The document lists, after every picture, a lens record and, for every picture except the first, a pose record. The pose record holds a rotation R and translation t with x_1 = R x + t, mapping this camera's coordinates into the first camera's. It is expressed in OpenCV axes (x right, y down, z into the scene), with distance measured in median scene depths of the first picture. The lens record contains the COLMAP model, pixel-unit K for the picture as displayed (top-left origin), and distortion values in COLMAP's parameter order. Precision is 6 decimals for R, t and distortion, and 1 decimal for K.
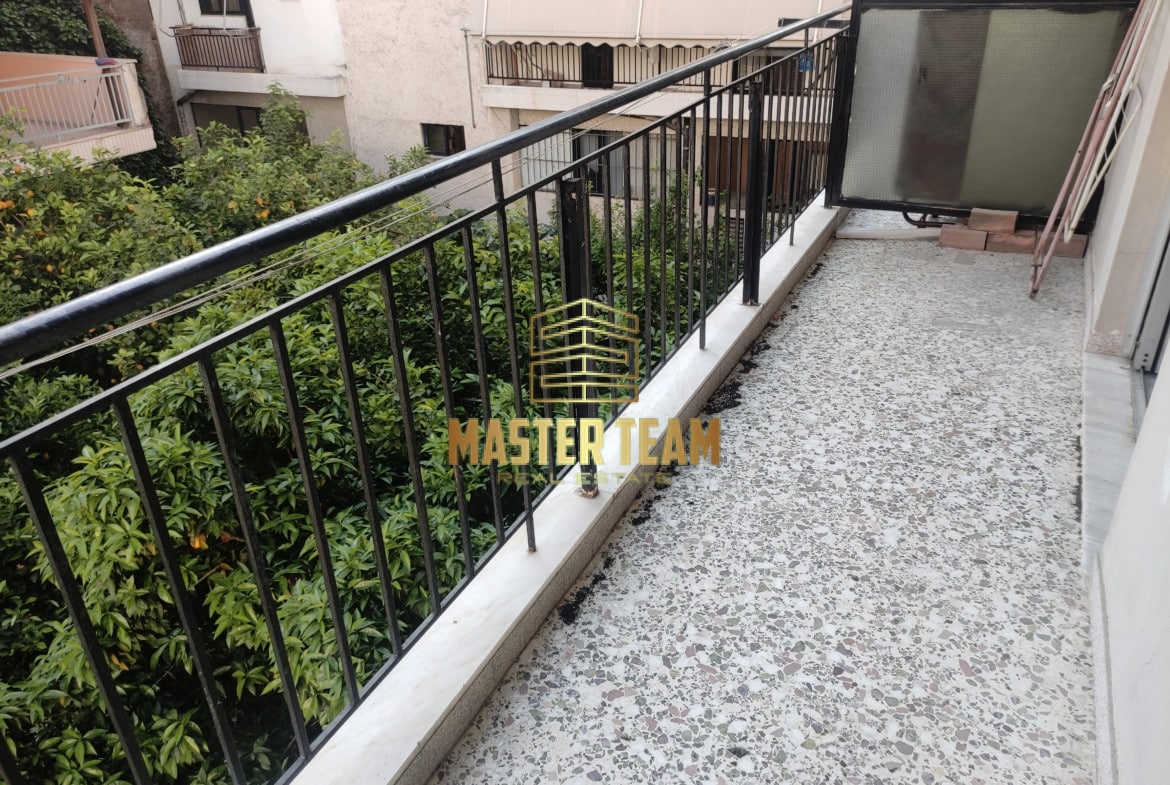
lens RADIAL K [[854.0, 0, 585.2], [0, 854.0, 391.3], [0, 0, 1]] dist [-0.008142, -0.010473]
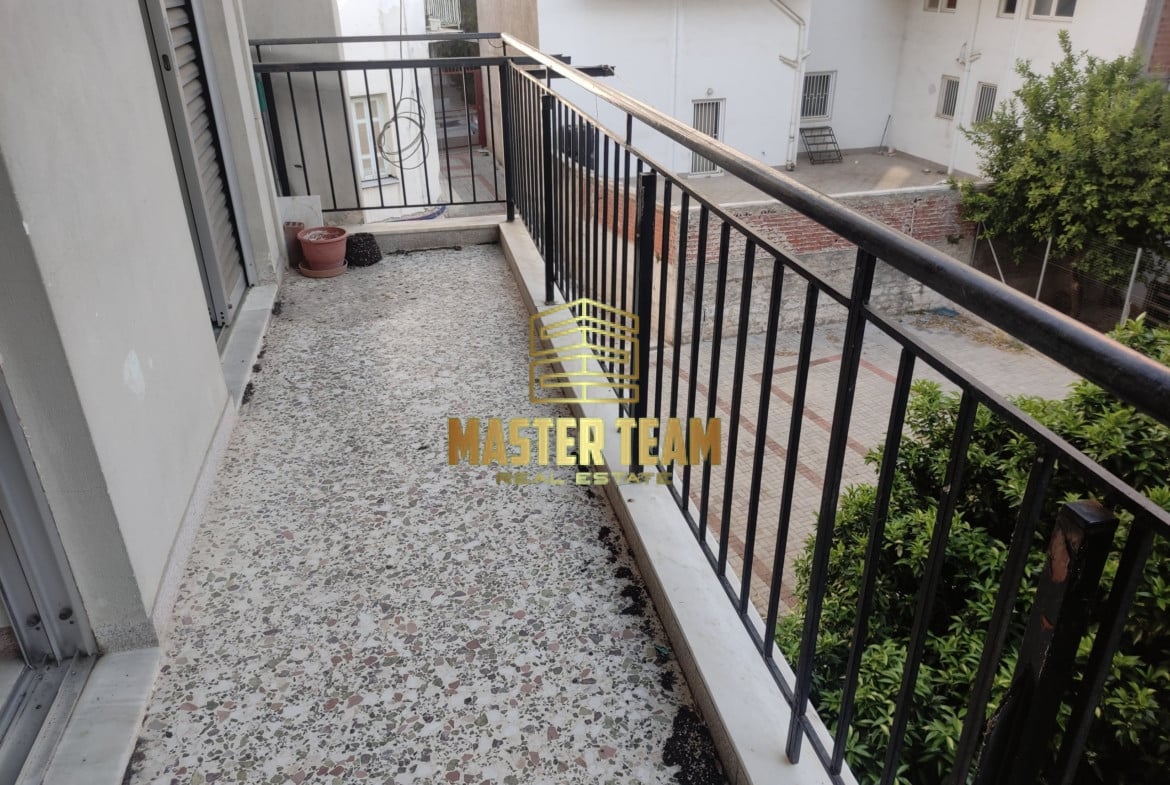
lens RADIAL K [[854.0, 0, 585.1], [0, 854.0, 392.9], [0, 0, 1]] dist [-0.008142, -0.010473]
pose [[-0.787312, 0.313883, -0.530677, 0.589528], [-0.251266, 0.622651, 0.741061, -0.719972], [0.563033, 0.716787, -0.411352, 1.350561]]
